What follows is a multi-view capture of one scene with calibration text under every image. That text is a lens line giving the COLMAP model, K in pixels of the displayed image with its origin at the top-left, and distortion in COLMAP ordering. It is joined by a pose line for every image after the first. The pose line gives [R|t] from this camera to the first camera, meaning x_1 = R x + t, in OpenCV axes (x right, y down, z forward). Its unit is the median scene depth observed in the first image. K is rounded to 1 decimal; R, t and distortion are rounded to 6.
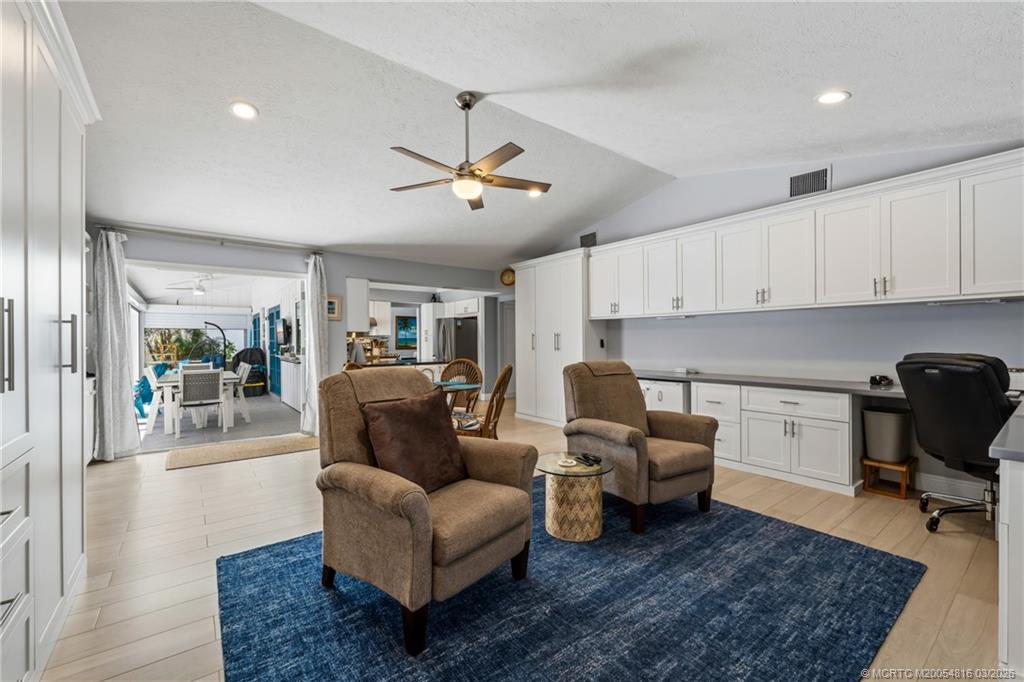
lens RADIAL K [[419.5, 0, 507.4], [0, 419.5, 342.1], [0, 0, 1]] dist [0.000747, -0.000565]
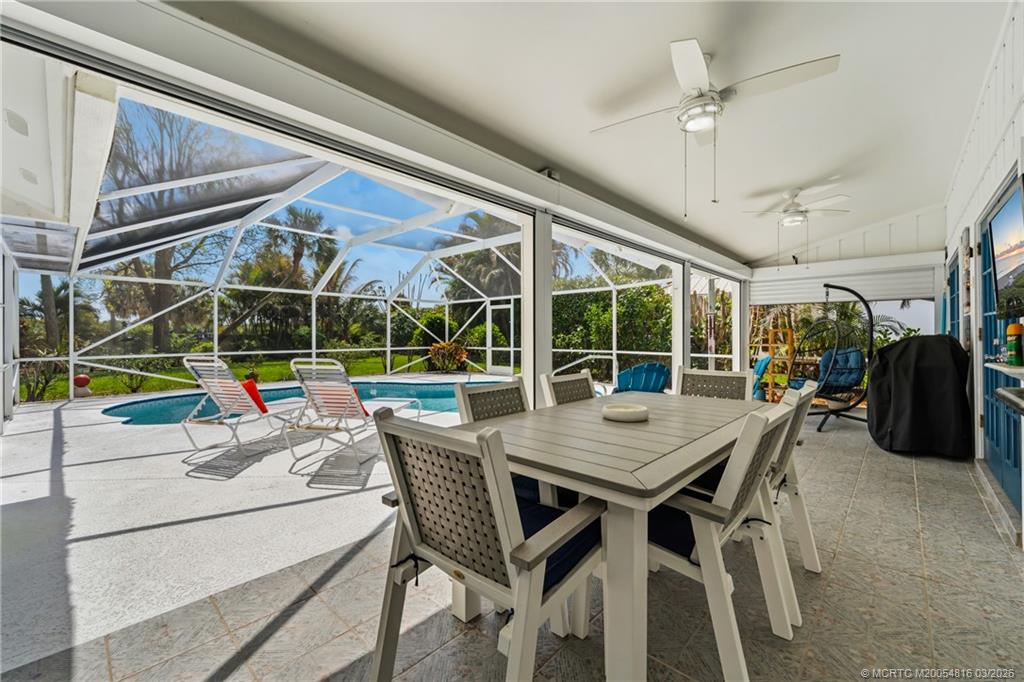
lens RADIAL K [[419.5, 0, 508.1], [0, 419.5, 333.7], [0, 0, 1]] dist [0.000747, -0.000565]
pose [[0.174374, 0.003456, -0.984673, -0.276579], [0.002812, 0.999988, 0.004008, 0.009278], [0.984675, -0.003468, 0.174362, 0.519609]]
